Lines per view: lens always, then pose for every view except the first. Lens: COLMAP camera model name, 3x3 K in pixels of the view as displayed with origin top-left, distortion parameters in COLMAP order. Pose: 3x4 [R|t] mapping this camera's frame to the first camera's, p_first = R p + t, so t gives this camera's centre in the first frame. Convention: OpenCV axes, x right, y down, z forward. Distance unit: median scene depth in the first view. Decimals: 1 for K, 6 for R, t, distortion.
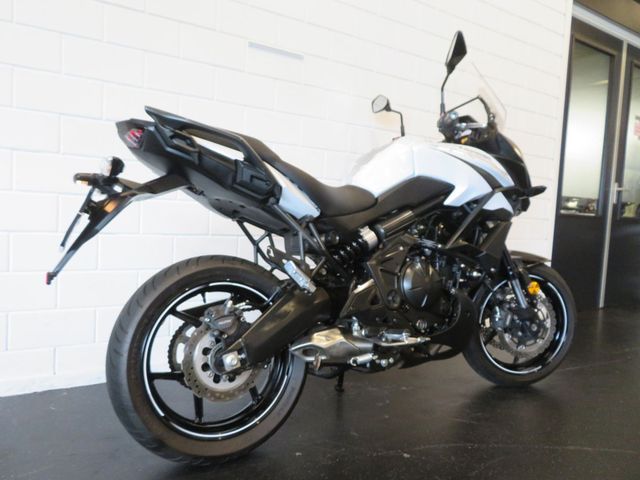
lens RADIAL K [[457.8, 0, 320.0], [0, 457.8, 240.0], [0, 0, 1]] dist [-0.000953, 0.002926]
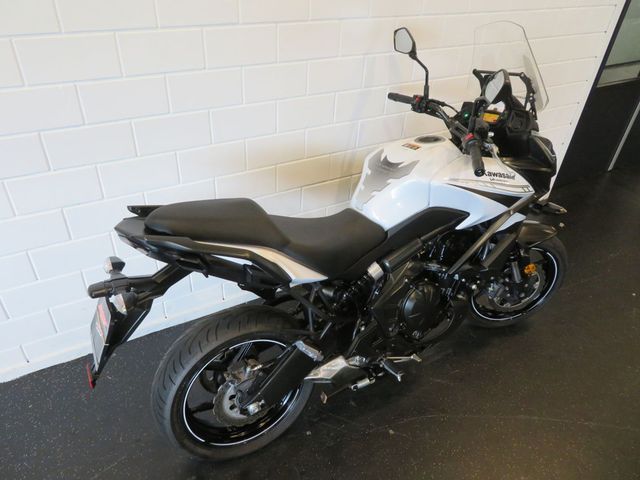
lens RADIAL K [[457.8, 0, 320.0], [0, 457.8, 240.0], [0, 0, 1]] dist [-0.000953, 0.002926]
pose [[0.999806, 0.016553, -0.010655, -0.008535], [-0.008605, 0.854289, 0.519727, -0.603207], [0.017706, -0.519534, 0.854266, 0.151954]]
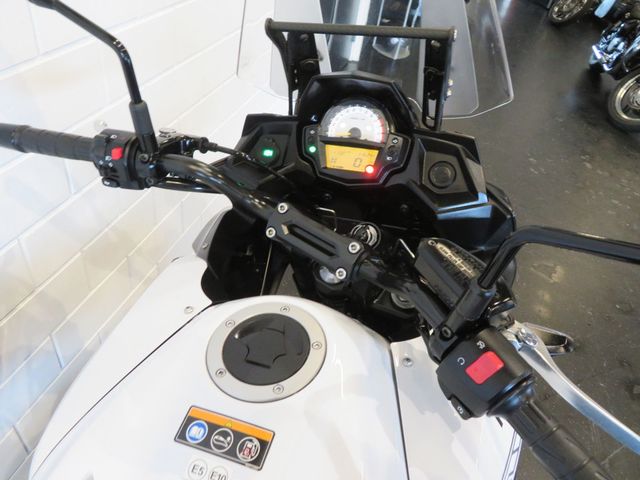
lens RADIAL K [[457.8, 0, 320.0], [0, 457.8, 240.0], [0, 0, 1]] dist [-0.000953, 0.002926]
pose [[0.750705, -0.364998, 0.550652, 0.130434], [-0.080243, 0.776967, 0.624406, -0.469023], [-0.655746, -0.512931, 0.553985, 1.049421]]
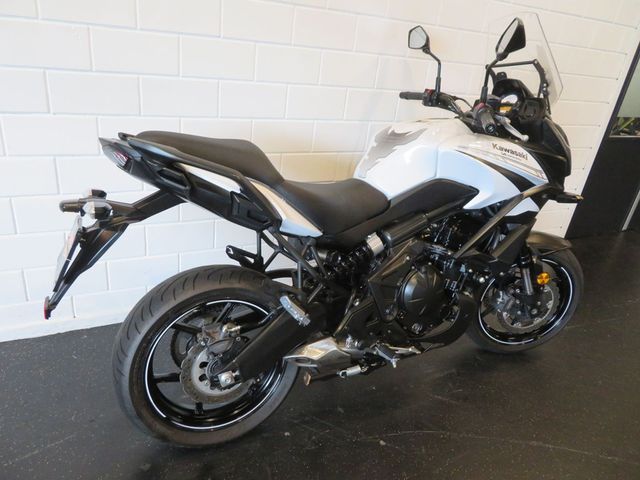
lens RADIAL K [[457.8, 0, 320.0], [0, 457.8, 240.0], [0, 0, 1]] dist [-0.000953, 0.002926]
pose [[0.994691, 0.095359, -0.038689, 0.028655], [-0.074962, 0.928981, 0.362456, -0.352345], [0.070505, -0.357632, 0.931197, 0.106003]]
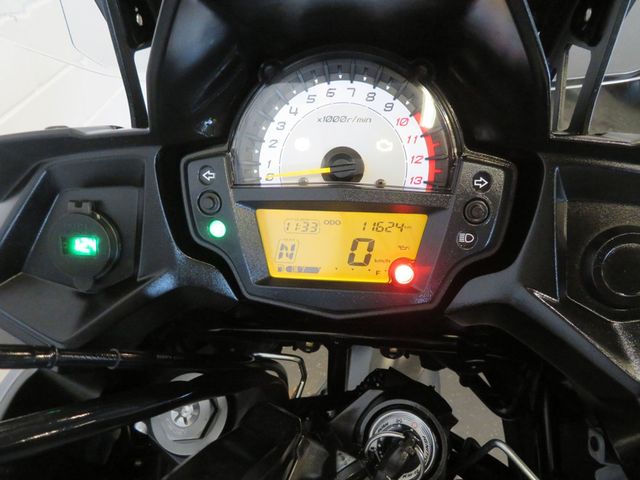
lens RADIAL K [[457.8, 0, 320.0], [0, 457.8, 240.0], [0, 0, 1]] dist [-0.000953, 0.002926]
pose [[0.596769, -0.491063, 0.634605, 0.313247], [-0.076150, 0.752642, 0.654011, -0.361289], [-0.798792, -0.438619, 0.411759, 1.243504]]
